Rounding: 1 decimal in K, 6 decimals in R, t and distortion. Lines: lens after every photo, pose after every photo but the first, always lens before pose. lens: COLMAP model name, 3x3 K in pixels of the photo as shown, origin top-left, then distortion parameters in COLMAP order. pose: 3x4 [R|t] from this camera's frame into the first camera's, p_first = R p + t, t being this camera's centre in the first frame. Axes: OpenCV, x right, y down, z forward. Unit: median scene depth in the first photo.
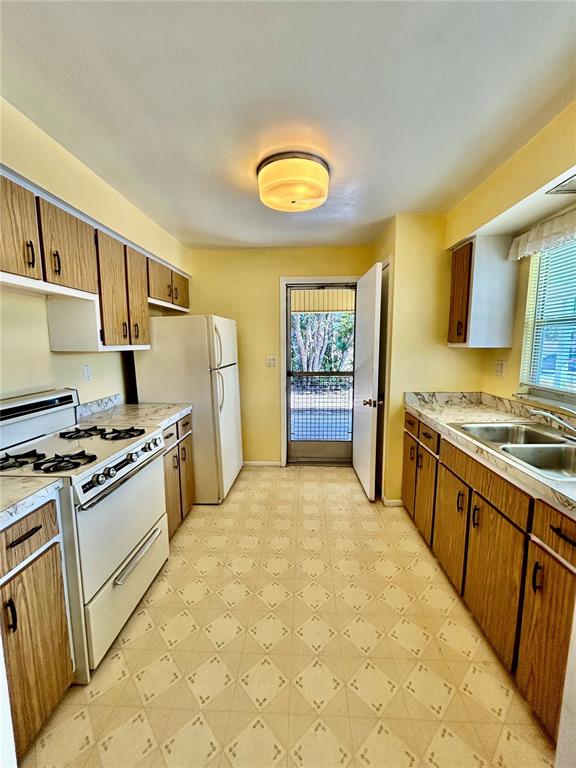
lens RADIAL K [[312.3, 0, 290.2], [0, 312.3, 383.2], [0, 0, 1]] dist [-0.003635, 0.002294]
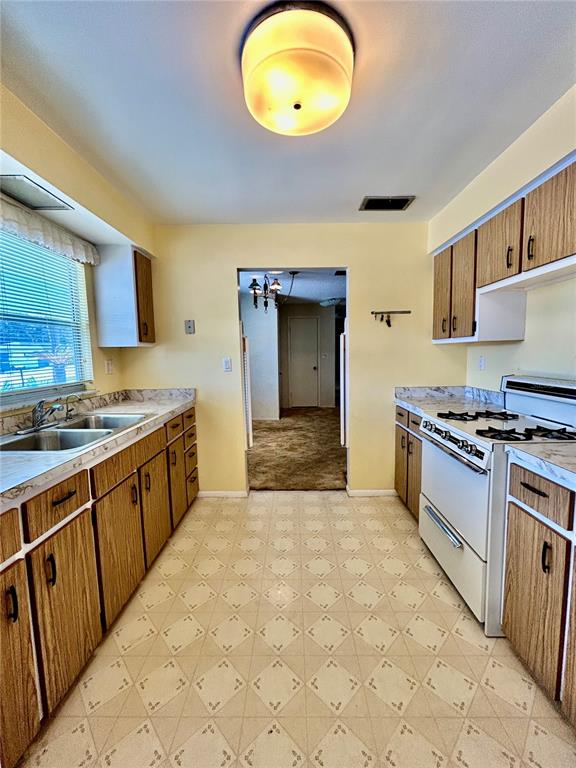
lens RADIAL K [[312.3, 0, 290.2], [0, 312.3, 383.2], [0, 0, 1]] dist [-0.003635, 0.002294]
pose [[-0.999379, 0.023915, -0.025884, 0.060817], [0.017737, 0.976027, 0.216924, -0.175330], [0.030451, 0.216330, -0.975845, 1.881245]]
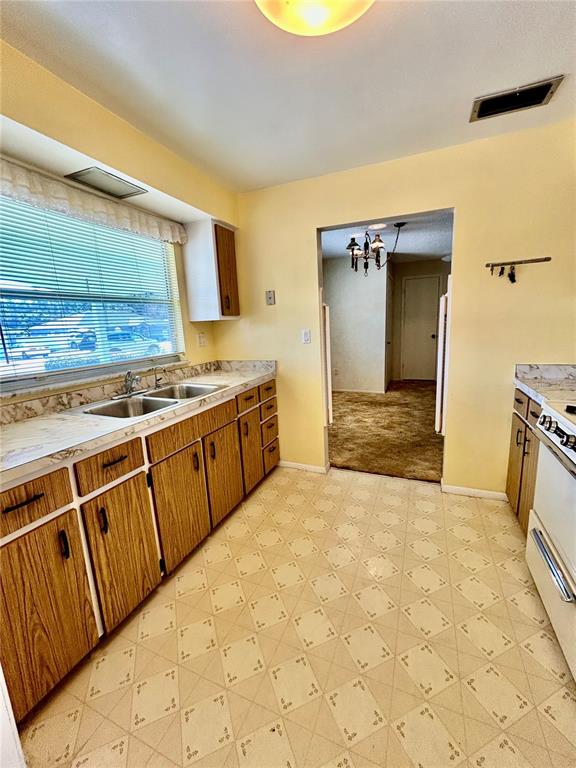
lens RADIAL K [[312.3, 0, 290.2], [0, 312.3, 383.2], [0, 0, 1]] dist [-0.003635, 0.002294]
pose [[-0.934479, -0.020959, 0.355402, -0.134491], [0.091014, 0.951030, 0.295394, -0.164688], [-0.344189, 0.308386, -0.886810, 1.730748]]
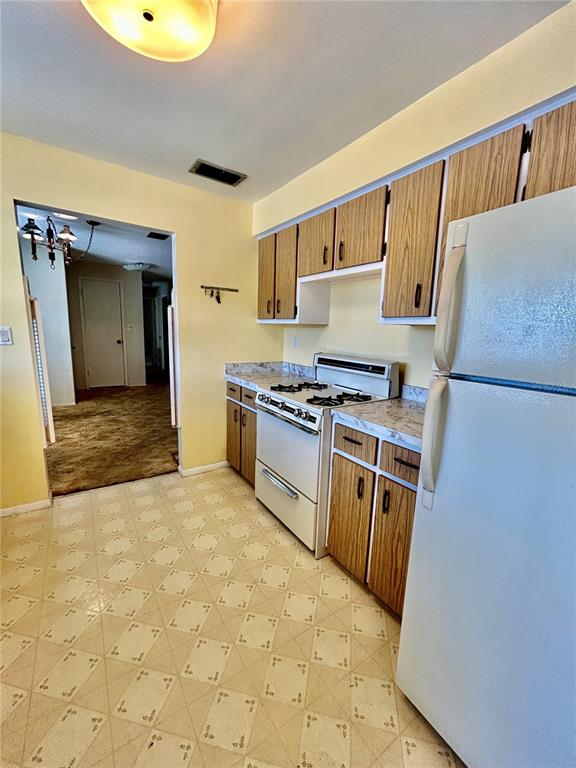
lens RADIAL K [[312.3, 0, 290.2], [0, 312.3, 383.2], [0, 0, 1]] dist [-0.003635, 0.002294]
pose [[-0.805917, 0.076988, -0.587001, 0.182985], [-0.103763, 0.957792, 0.268080, -0.175863], [0.582864, 0.276959, -0.763913, 1.822889]]
